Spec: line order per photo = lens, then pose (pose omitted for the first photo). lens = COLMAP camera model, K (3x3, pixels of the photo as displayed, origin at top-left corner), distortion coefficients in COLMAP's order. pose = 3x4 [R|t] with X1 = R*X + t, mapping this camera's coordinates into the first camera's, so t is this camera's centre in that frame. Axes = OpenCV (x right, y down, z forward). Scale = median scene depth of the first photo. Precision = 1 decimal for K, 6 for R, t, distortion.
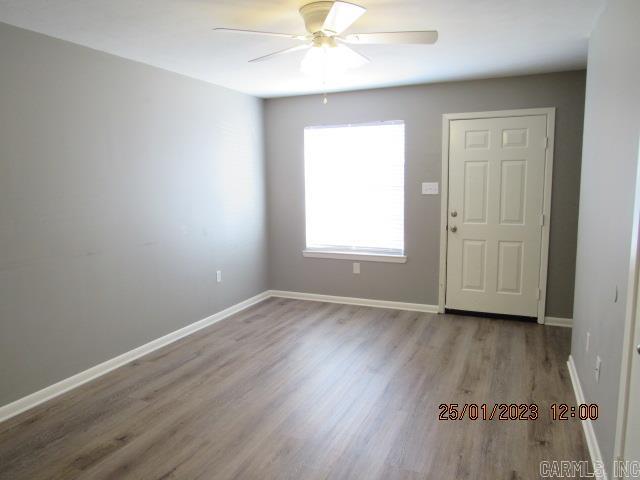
lens RADIAL K [[458.5, 0, 320.0], [0, 458.5, 240.0], [0, 0, 1]] dist [0.001858, 0.000075]
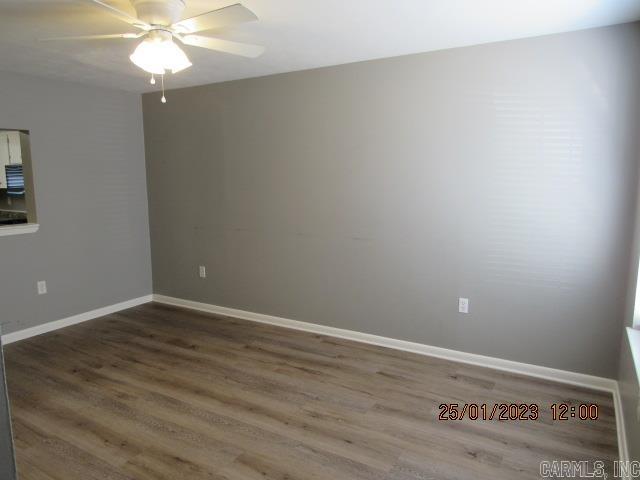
lens RADIAL K [[458.5, 0, 320.0], [0, 458.5, 240.0], [0, 0, 1]] dist [0.001858, 0.000075]
pose [[-0.125170, 0.147884, -0.981052, 0.730087], [-0.114597, 0.980055, 0.162355, -0.166771], [0.985495, 0.132747, -0.105727, 1.130832]]
